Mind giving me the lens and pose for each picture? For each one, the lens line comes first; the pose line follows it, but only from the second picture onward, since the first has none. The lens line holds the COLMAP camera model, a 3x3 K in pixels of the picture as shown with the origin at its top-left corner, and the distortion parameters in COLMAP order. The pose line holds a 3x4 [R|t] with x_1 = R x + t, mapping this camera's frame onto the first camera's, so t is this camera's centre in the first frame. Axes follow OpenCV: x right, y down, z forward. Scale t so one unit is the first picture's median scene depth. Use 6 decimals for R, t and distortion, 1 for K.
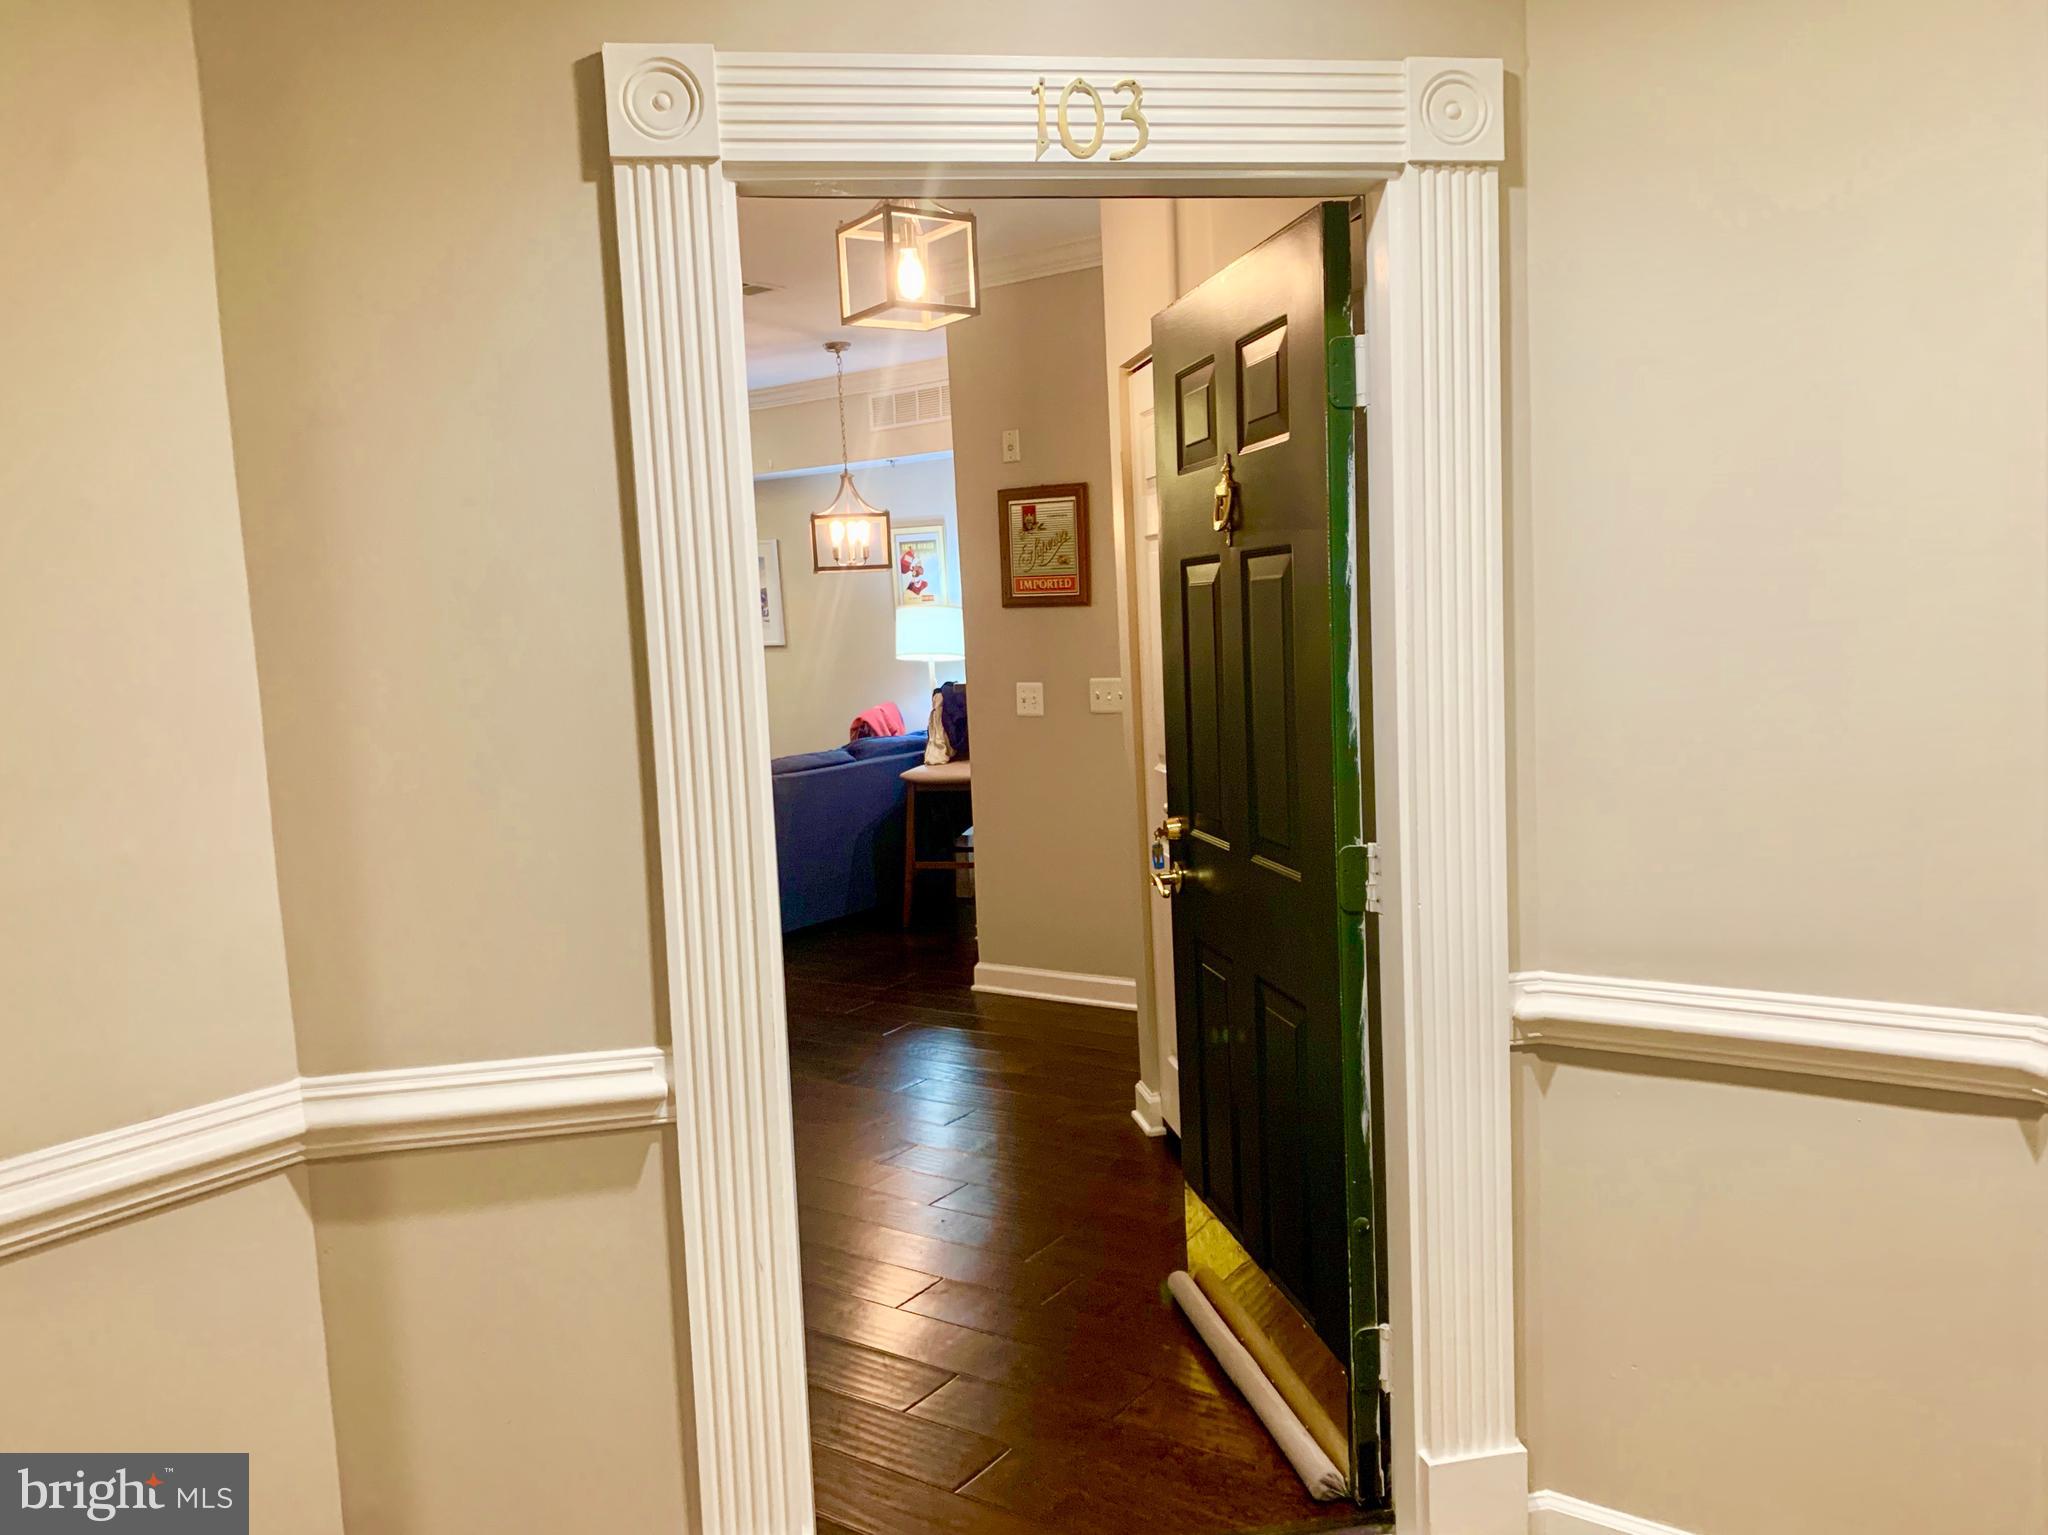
lens RADIAL K [[1585.7, 0, 1024.0], [0, 1585.7, 767.5], [0, 0, 1]] dist [0.003301, 0.001311]
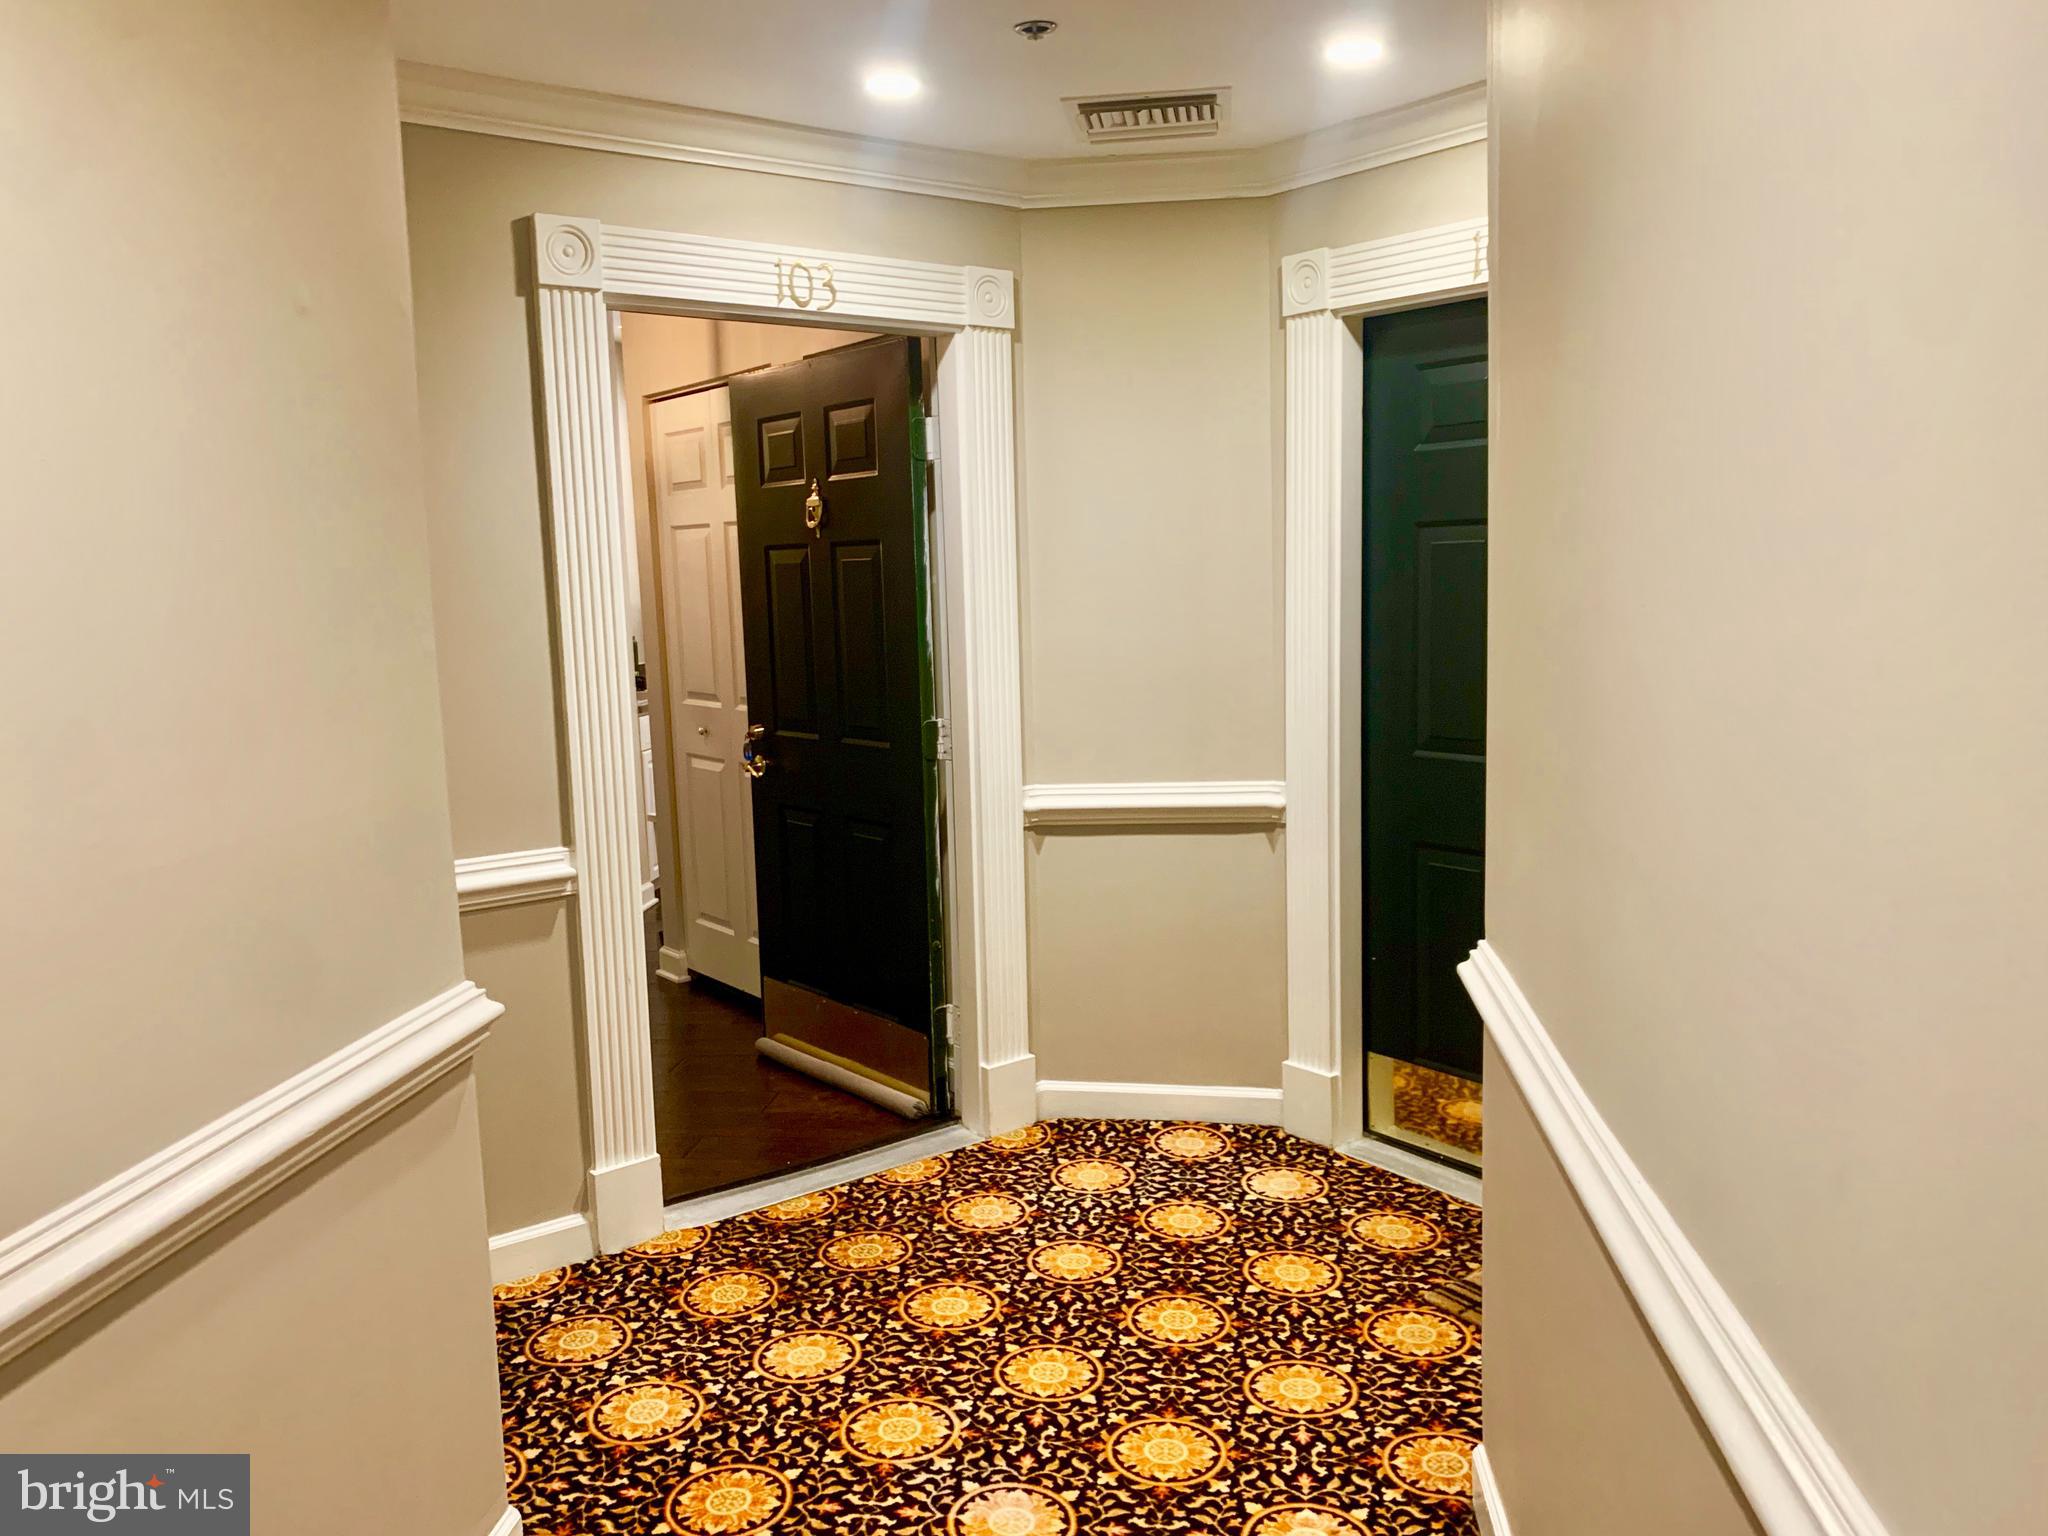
lens RADIAL K [[1546.7, 0, 1019.7], [0, 1546.7, 813.5], [0, 0, 1]] dist [0.118085, -0.250962]
pose [[0.885702, -0.053416, 0.461170, -0.540361], [0.036851, 0.998313, 0.044859, 0.088545], [-0.462789, -0.022737, 0.886177, -0.587842]]
